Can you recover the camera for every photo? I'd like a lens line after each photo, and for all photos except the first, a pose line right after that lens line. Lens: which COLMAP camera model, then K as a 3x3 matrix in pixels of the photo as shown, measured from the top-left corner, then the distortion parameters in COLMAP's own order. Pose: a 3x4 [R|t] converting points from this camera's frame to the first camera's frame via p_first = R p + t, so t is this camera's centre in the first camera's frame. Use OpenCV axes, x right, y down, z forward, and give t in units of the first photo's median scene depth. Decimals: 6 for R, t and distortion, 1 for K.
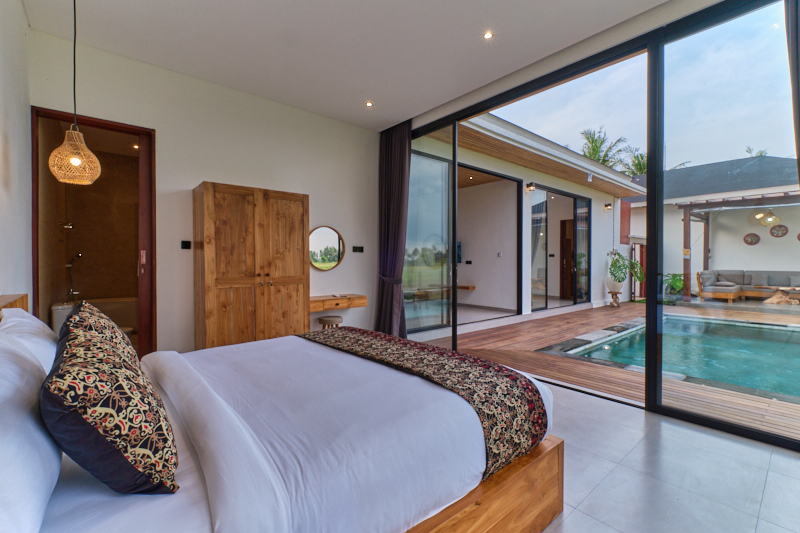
lens RADIAL K [[355.6, 0, 397.8], [0, 355.6, 265.0], [0, 0, 1]] dist [-0.000037, -0.001086]
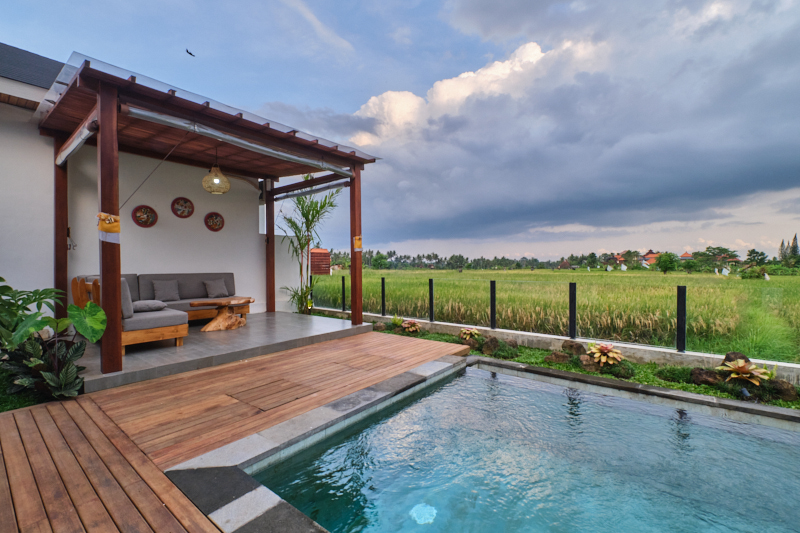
lens RADIAL K [[355.6, 0, 400.5], [0, 355.6, 263.5], [0, 0, 1]] dist [-0.000037, -0.001086]
pose [[-0.191656, 0.001643, 0.981461, 0.424782], [0.016180, 0.999868, 0.001486, 0.005429], [-0.981329, 0.016165, -0.191657, 0.787424]]
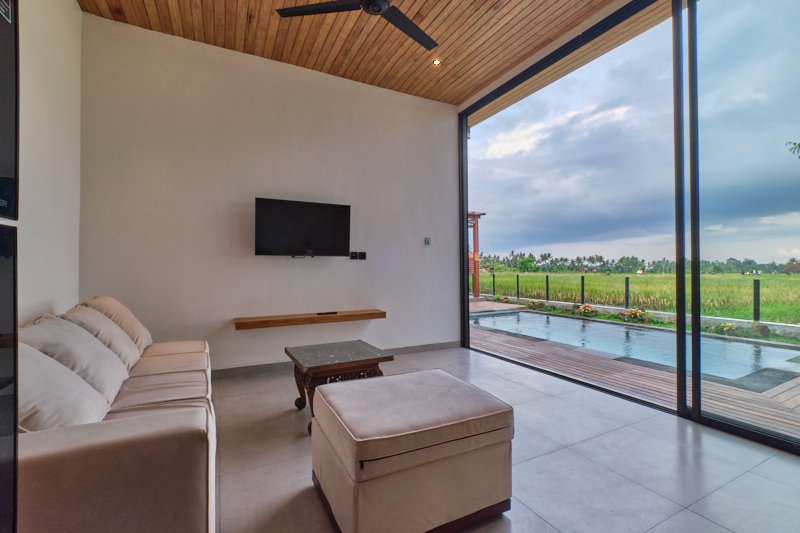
lens RADIAL K [[355.6, 0, 398.5], [0, 355.6, 265.0], [0, 0, 1]] dist [-0.000037, -0.001086]
pose [[0.227989, 0.006781, 0.973640, -0.173469], [0.017570, 0.999784, -0.011078, 0.008135], [-0.973505, 0.019633, 0.227821, 0.729181]]
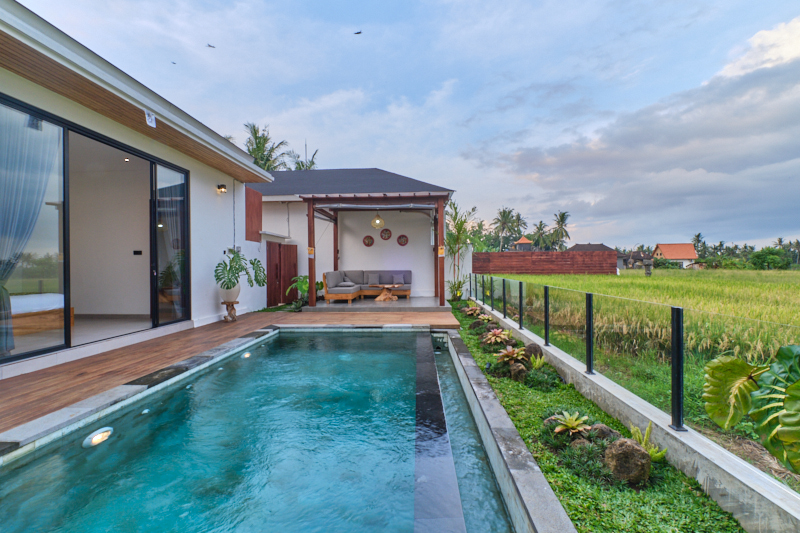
lens RADIAL K [[355.6, 0, 398.2], [0, 355.6, 265.3], [0, 0, 1]] dist [-0.000037, -0.001086]
pose [[0.687509, -0.006951, 0.726143, 0.306283], [0.017693, 0.999818, -0.007180, 0.010111], [-0.725961, 0.017784, 0.687506, 0.219411]]
